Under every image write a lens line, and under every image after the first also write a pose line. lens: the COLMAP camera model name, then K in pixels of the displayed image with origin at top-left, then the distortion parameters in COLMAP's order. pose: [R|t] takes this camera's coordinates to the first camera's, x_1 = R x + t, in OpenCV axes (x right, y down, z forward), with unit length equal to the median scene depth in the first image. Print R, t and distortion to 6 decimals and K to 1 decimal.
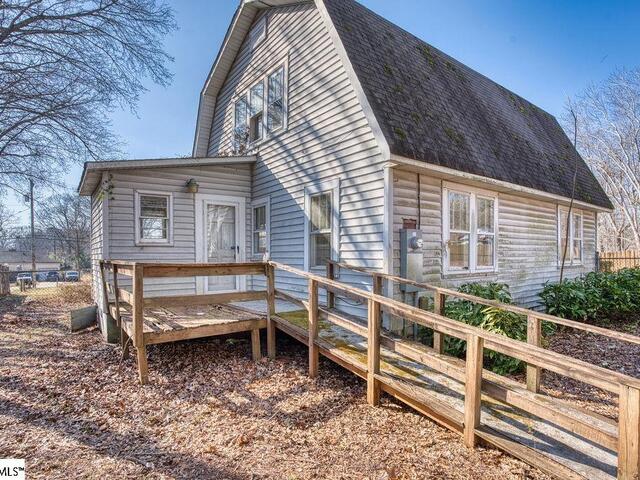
lens RADIAL K [[365.0, 0, 318.5], [0, 365.0, 229.1], [0, 0, 1]] dist [-0.006905, 0.000051]
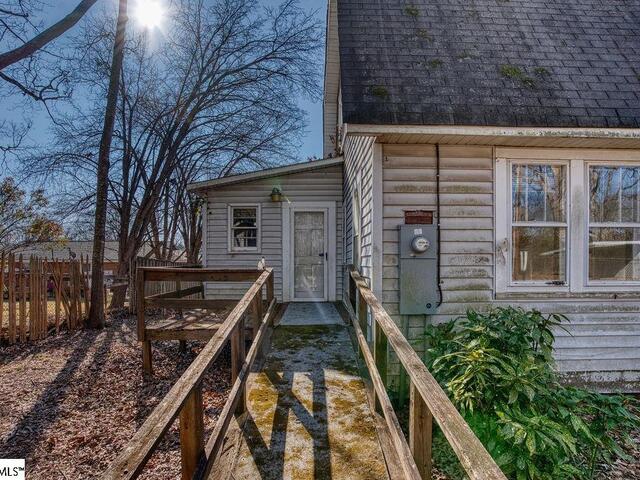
lens RADIAL K [[366.9, 0, 320.0], [0, 366.9, 240.0], [0, 0, 1]] dist [-0.003759, -0.000094]
pose [[0.819926, -0.031732, -0.571590, 0.454227], [0.035171, 0.999369, -0.005029, 0.023876], [0.571388, -0.015980, 0.820524, 0.283431]]
